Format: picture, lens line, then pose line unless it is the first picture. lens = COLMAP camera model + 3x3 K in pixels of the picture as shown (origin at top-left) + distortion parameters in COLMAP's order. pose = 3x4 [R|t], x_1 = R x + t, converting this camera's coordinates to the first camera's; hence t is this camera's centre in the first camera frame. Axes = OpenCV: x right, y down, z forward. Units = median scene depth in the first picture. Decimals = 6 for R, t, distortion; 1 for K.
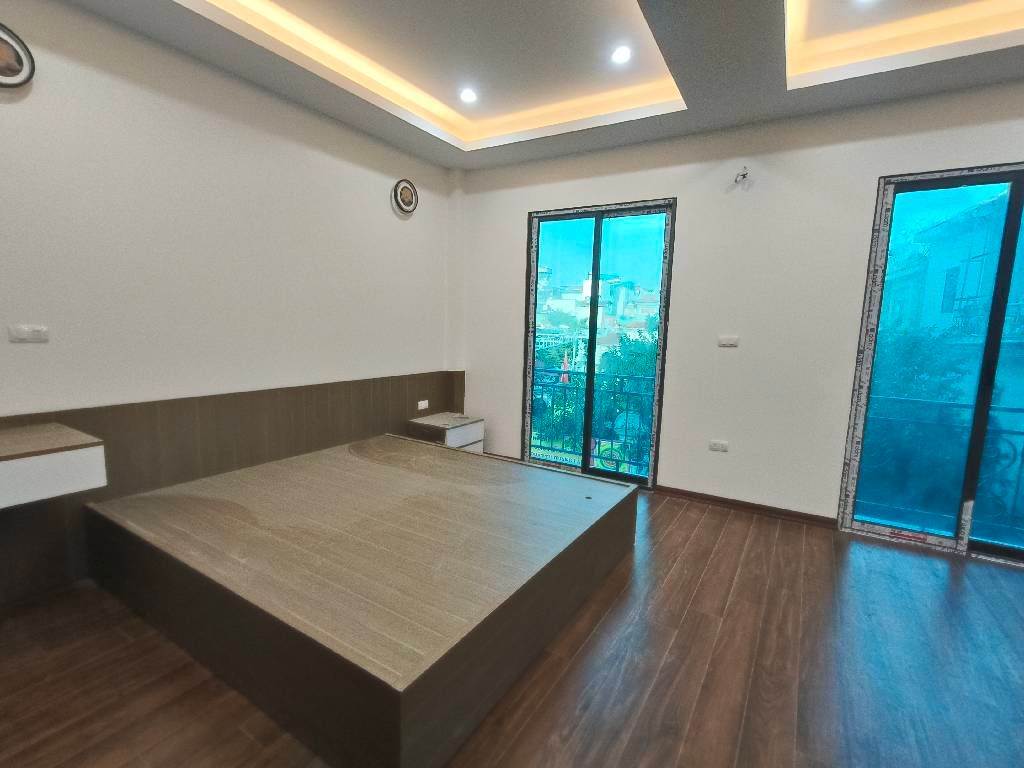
lens RADIAL K [[478.7, 0, 515.5], [0, 478.7, 384.7], [0, 0, 1]] dist [0.006315, -0.002473]
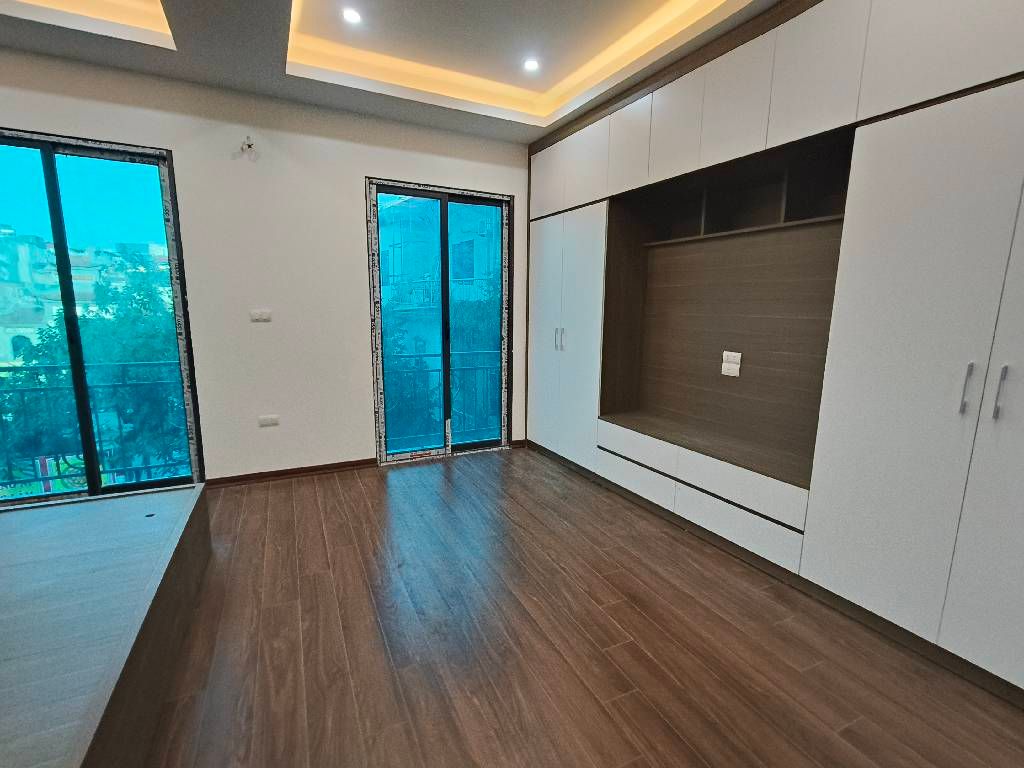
lens RADIAL K [[478.7, 0, 517.2], [0, 478.7, 386.0], [0, 0, 1]] dist [0.006315, -0.002473]
pose [[0.539679, -0.159300, 0.826662, -0.122714], [0.108330, 0.986912, 0.119458, -0.009387], [-0.834872, 0.025083, 0.549873, 0.018573]]
